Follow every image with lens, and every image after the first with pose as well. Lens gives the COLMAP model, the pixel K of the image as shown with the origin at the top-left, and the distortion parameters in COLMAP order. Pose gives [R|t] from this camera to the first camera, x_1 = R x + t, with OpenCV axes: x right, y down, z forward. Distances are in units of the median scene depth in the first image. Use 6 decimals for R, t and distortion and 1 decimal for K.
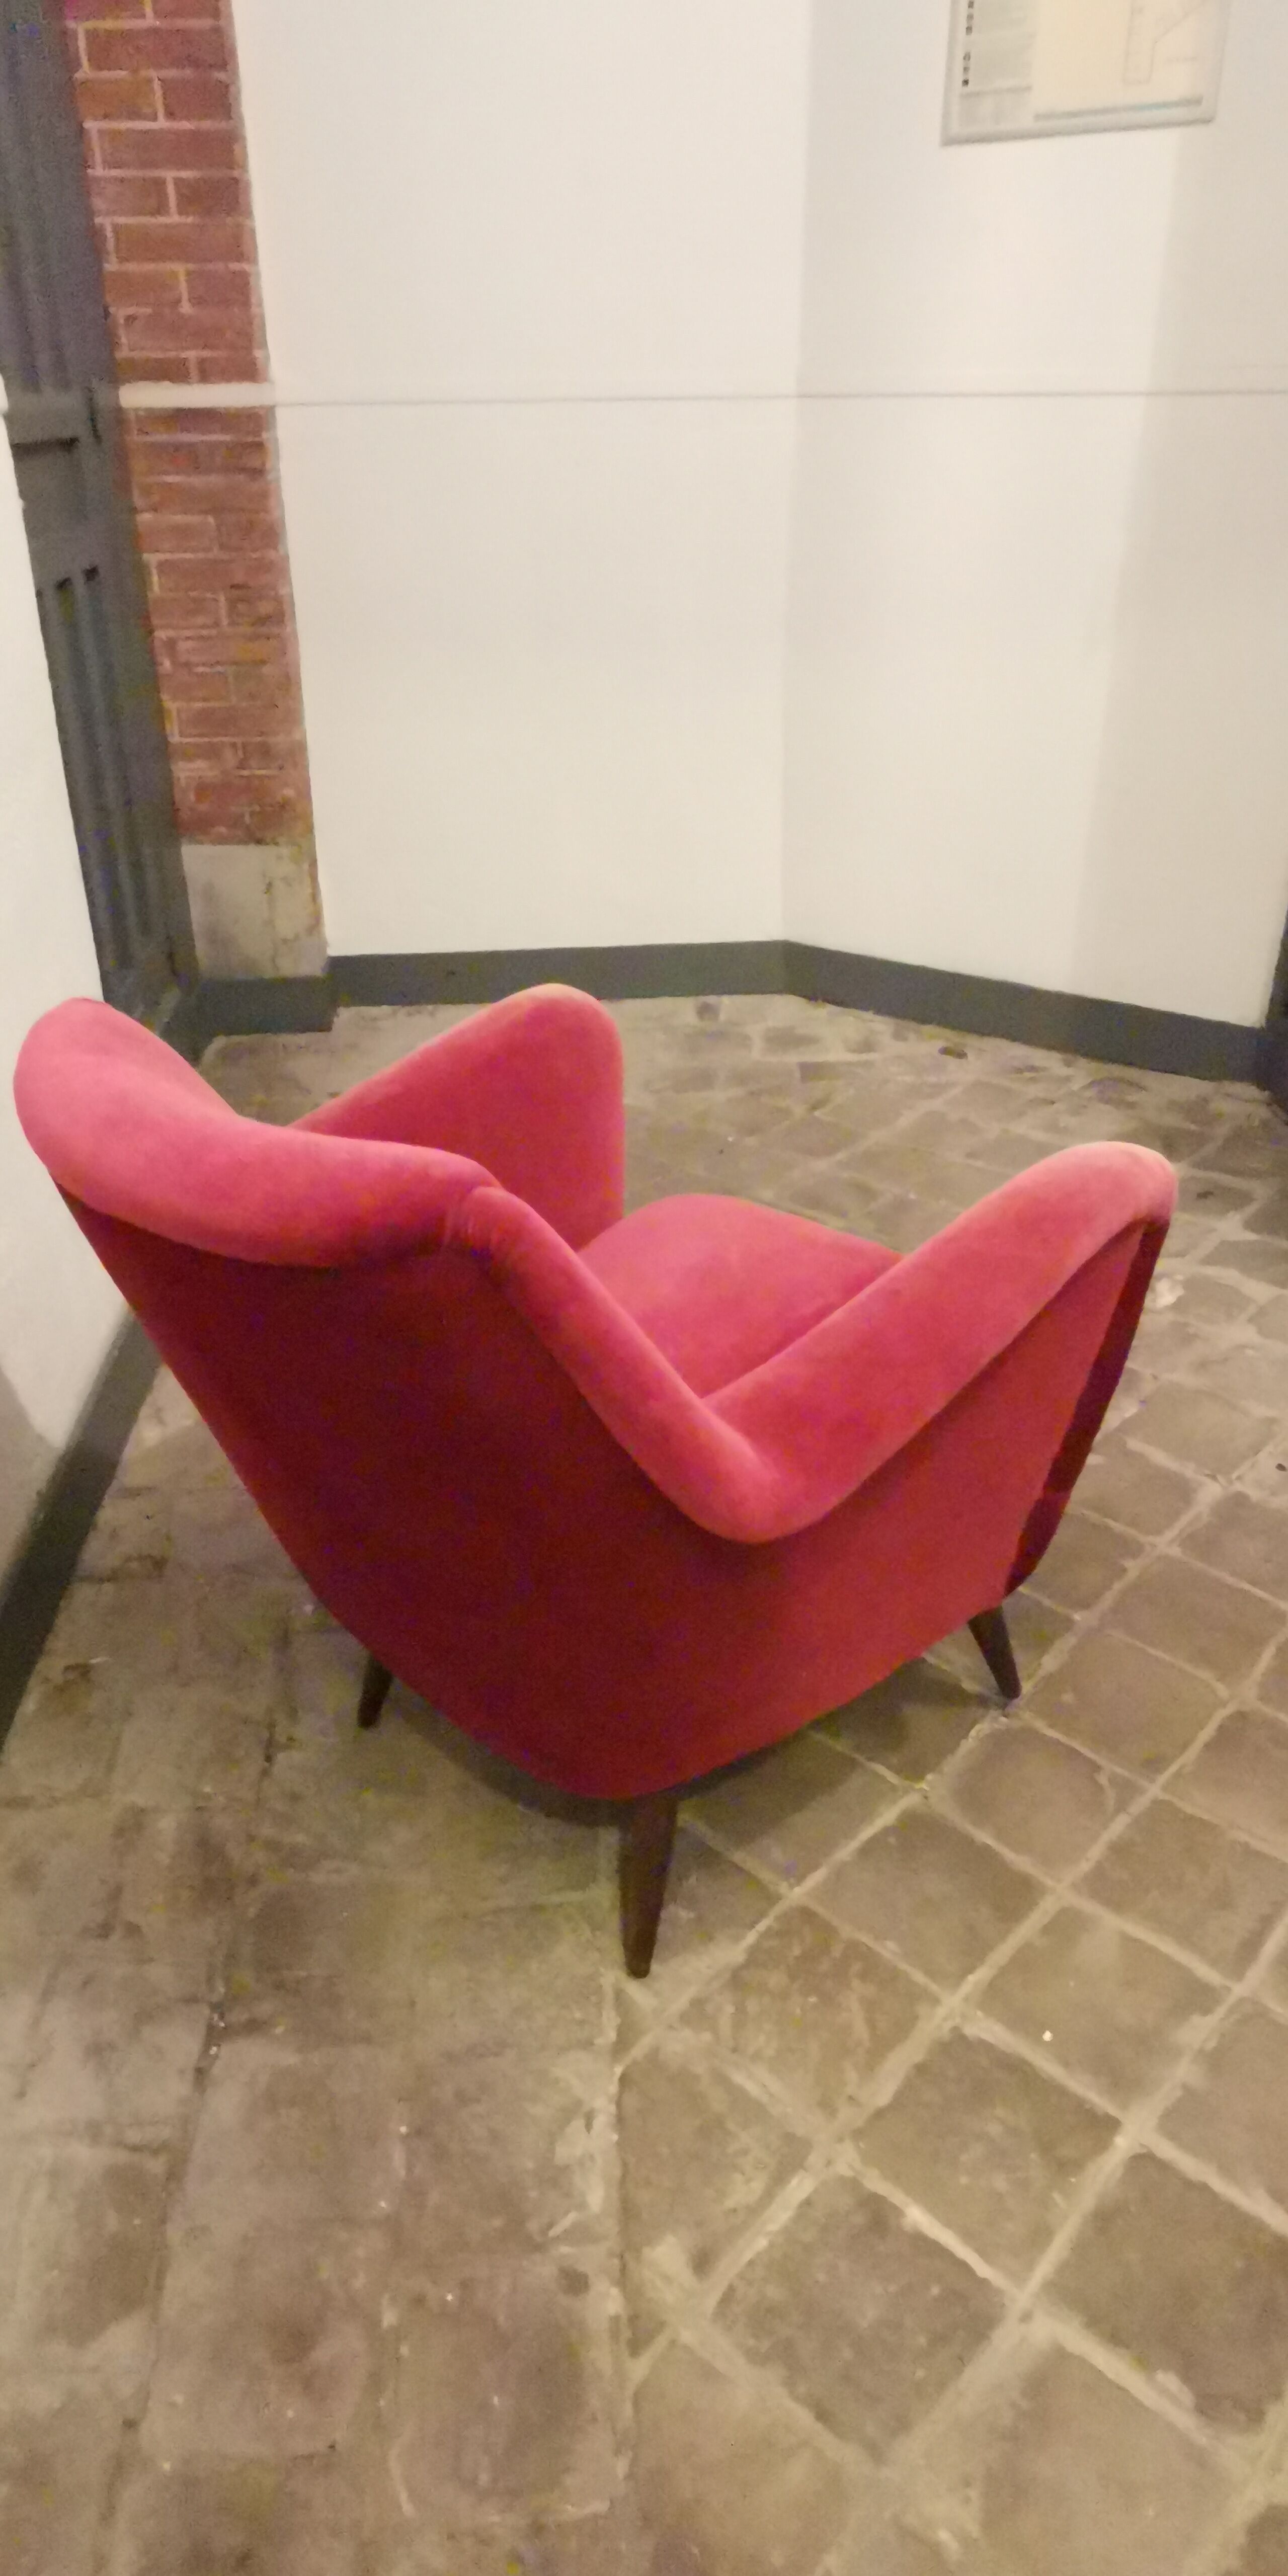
lens RADIAL K [[1811.1, 0, 712.1], [0, 1811.1, 1141.0], [0, 0, 1]] dist [0.015079, 0.019248]
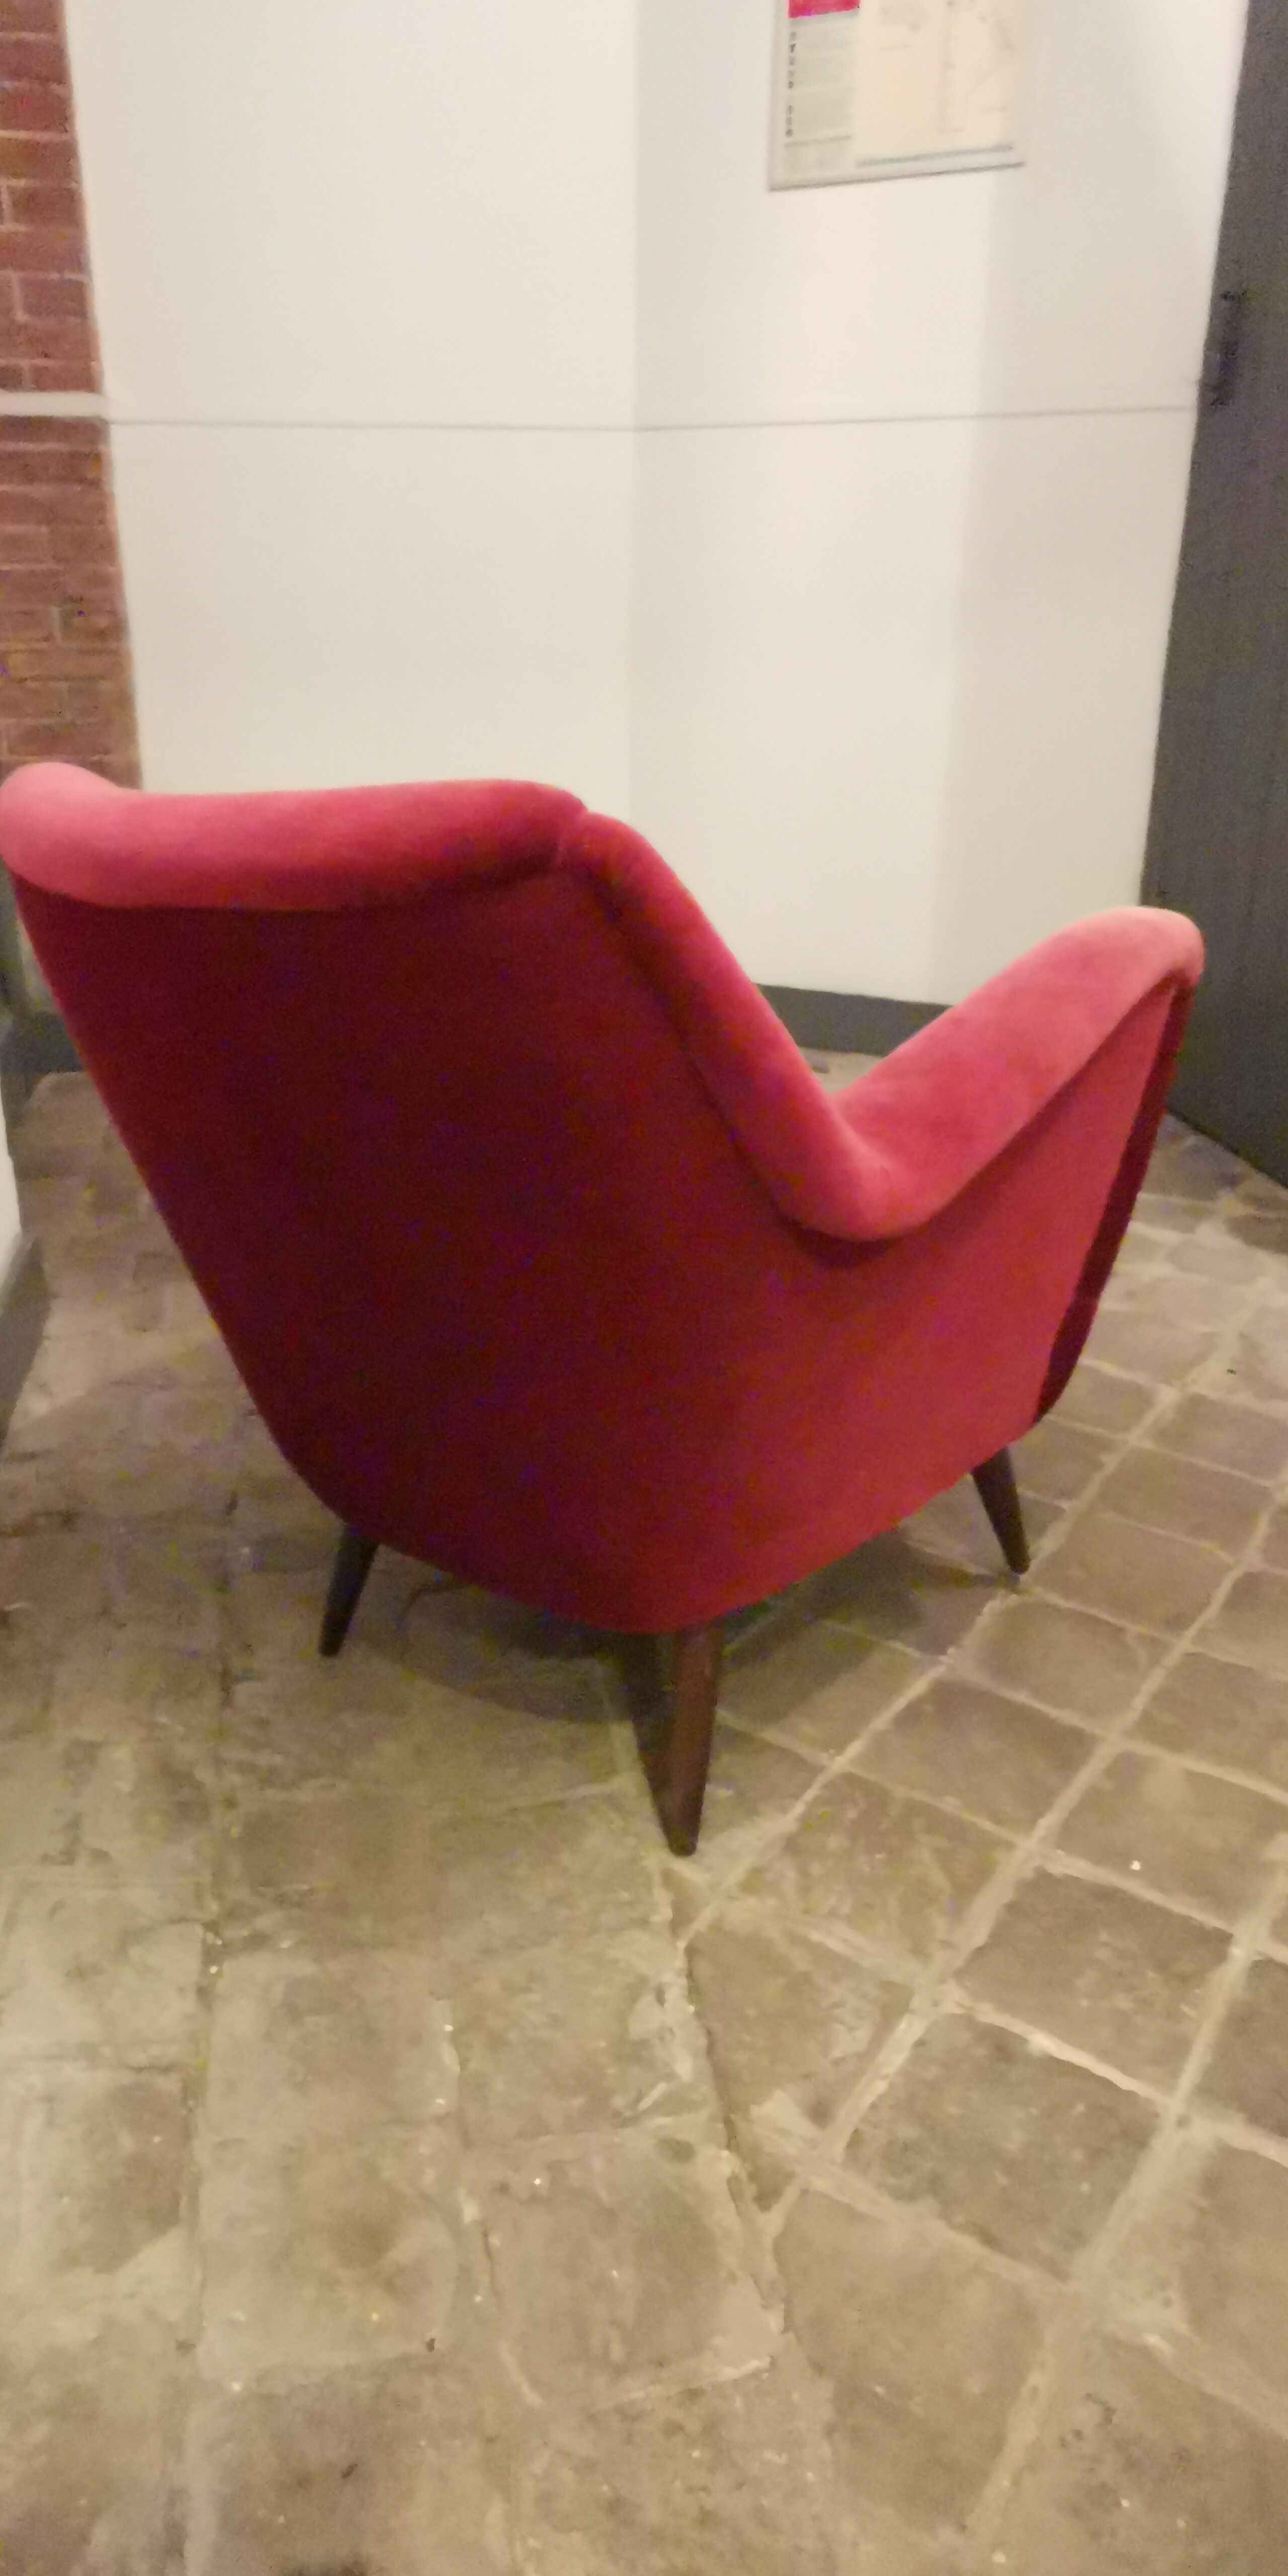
lens RADIAL K [[1811.1, 0, 716.6], [0, 1811.1, 1111.0], [0, 0, 1]] dist [0.015079, 0.019248]
pose [[0.990184, -0.037122, 0.134749, -0.133353], [0.052220, 0.992525, -0.110303, 0.195091], [-0.129647, 0.116257, 0.984721, 0.069216]]
